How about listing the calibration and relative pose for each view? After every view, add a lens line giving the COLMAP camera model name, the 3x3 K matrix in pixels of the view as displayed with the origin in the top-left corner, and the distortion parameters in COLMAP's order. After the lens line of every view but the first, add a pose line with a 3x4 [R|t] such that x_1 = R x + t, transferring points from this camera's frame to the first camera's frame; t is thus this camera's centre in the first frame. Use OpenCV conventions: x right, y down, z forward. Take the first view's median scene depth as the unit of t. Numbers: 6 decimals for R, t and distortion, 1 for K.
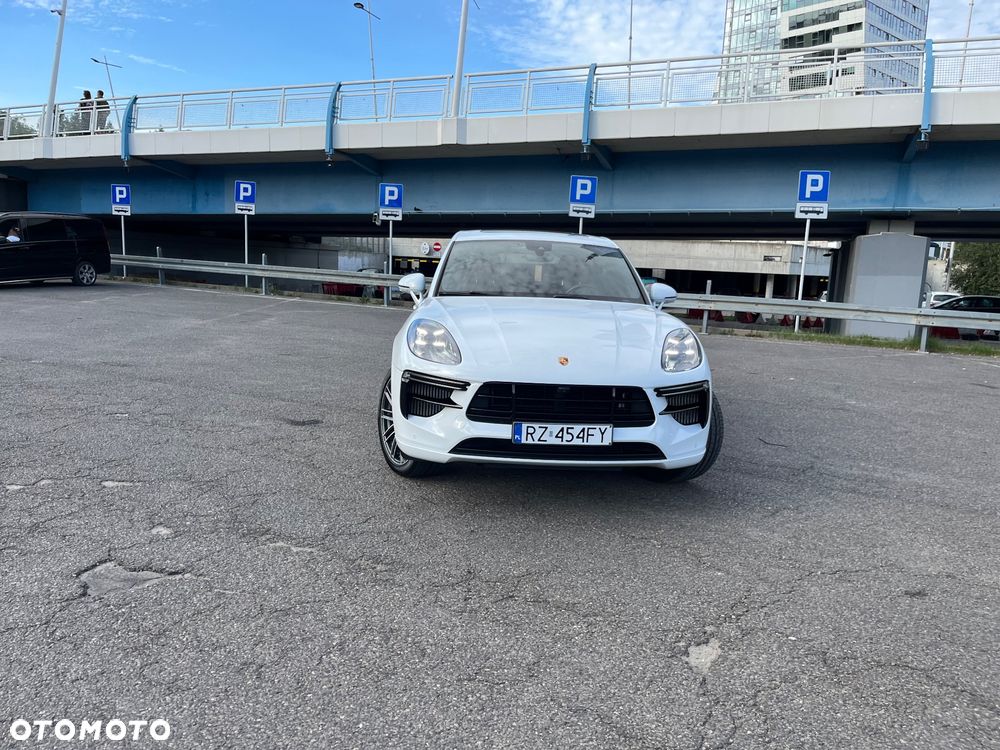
lens RADIAL K [[758.7, 0, 507.7], [0, 758.7, 382.1], [0, 0, 1]] dist [0.066393, -0.090430]
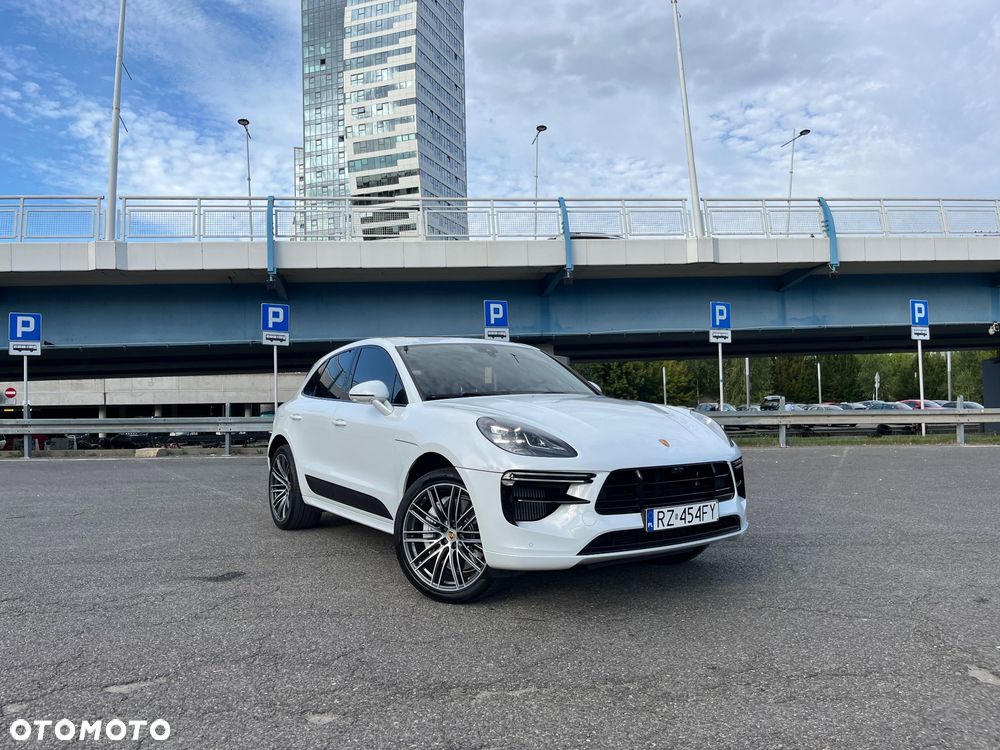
lens RADIAL K [[758.7, 0, 493.4], [0, 758.7, 380.4], [0, 0, 1]] dist [0.066393, -0.090430]
pose [[0.869837, -0.044166, 0.491358, -0.158411], [0.131150, 0.980847, -0.144009, 0.001653], [-0.475586, 0.189706, 0.858970, 0.059016]]
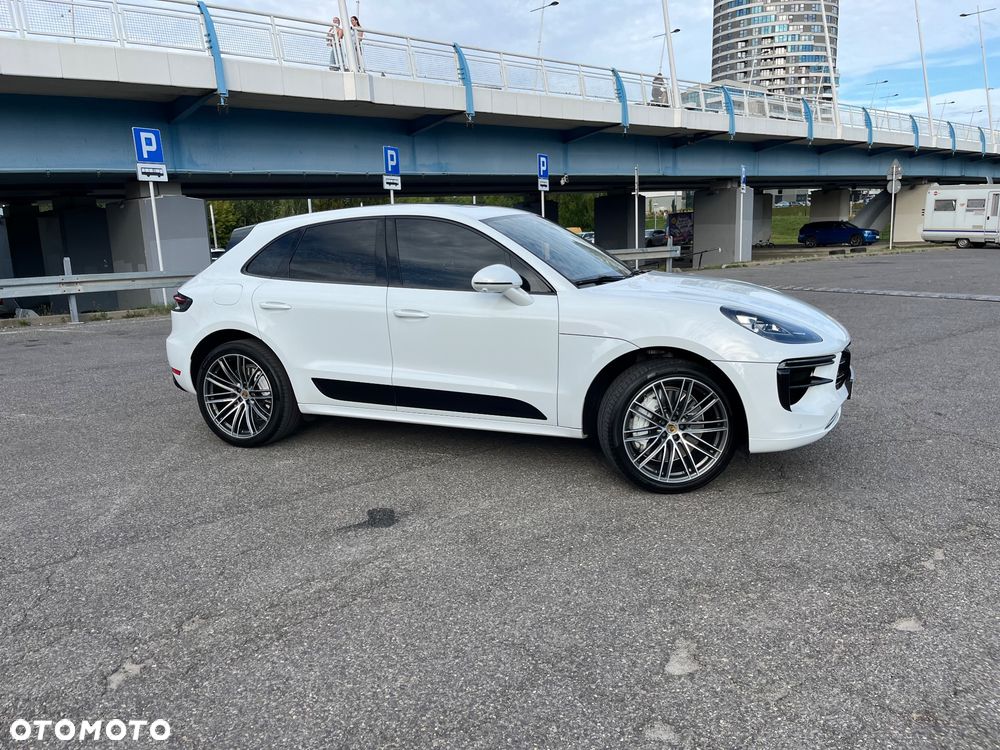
lens RADIAL K [[758.7, 0, 492.4], [0, 758.7, 385.1], [0, 0, 1]] dist [0.066393, -0.090430]
pose [[0.426706, -0.237395, 0.872677, -0.295771], [0.189586, 0.966974, 0.170347, -0.056826], [-0.884296, 0.092759, 0.457621, 0.241637]]
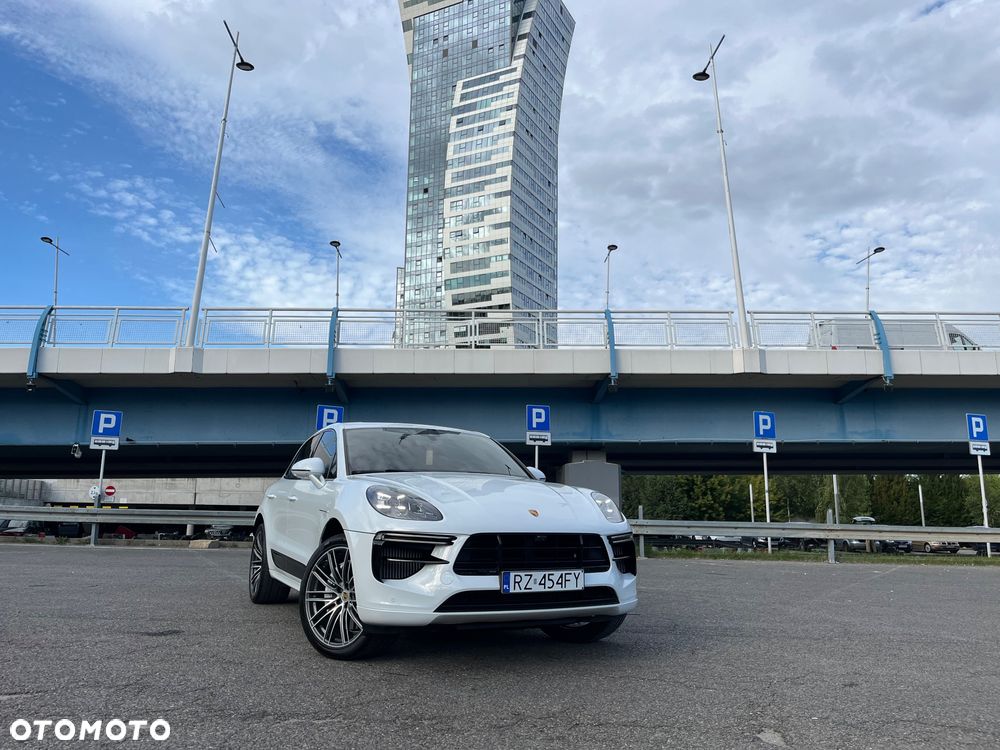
lens RADIAL K [[758.7, 0, 505.8], [0, 758.7, 377.6], [0, 0, 1]] dist [0.066393, -0.090430]
pose [[0.917193, 0.042047, 0.396219, -0.104693], [0.087086, 0.949219, -0.302324, 0.029450], [-0.388810, 0.311795, 0.866955, 0.001743]]
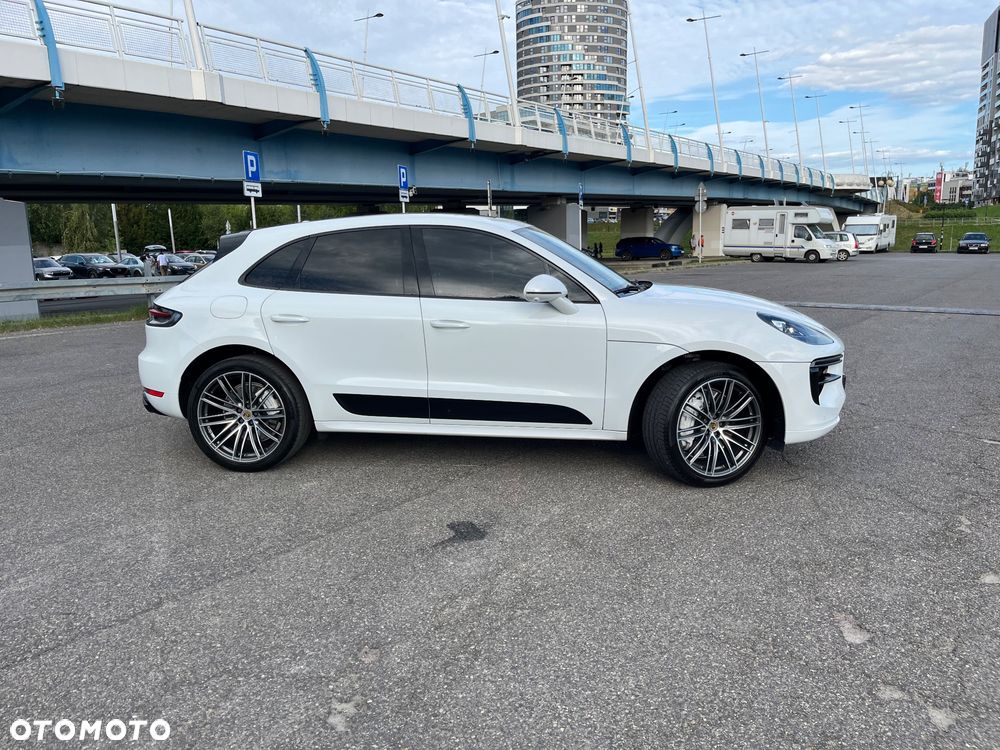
lens RADIAL K [[758.7, 0, 507.3], [0, 758.7, 381.6], [0, 0, 1]] dist [0.066393, -0.090430]
pose [[0.182599, -0.231436, 0.955560, -0.324902], [0.179488, 0.963414, 0.199039, -0.072124], [-0.966665, 0.135167, 0.217458, 0.319600]]
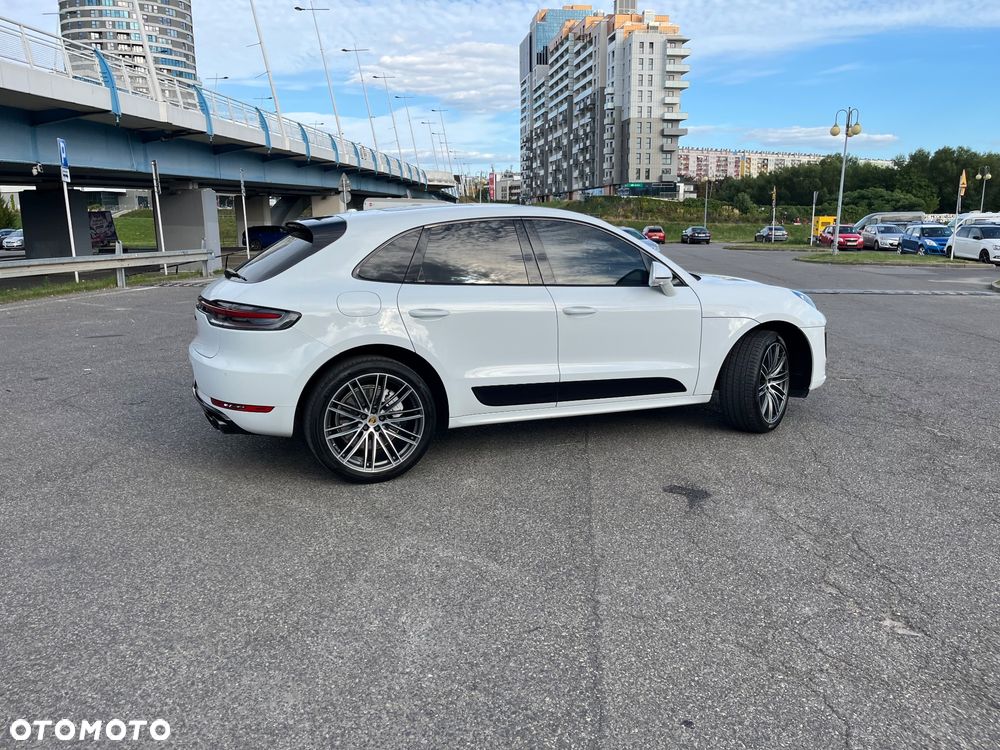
lens RADIAL K [[758.8, 0, 508.6], [0, 758.8, 370.4], [0, 0, 1]] dist [0.059751, -0.074601]
pose [[-0.336963, -0.223471, 0.914613, -0.323002], [0.139604, 0.948827, 0.283264, -0.107281], [-0.931110, 0.223134, -0.288522, 0.521429]]
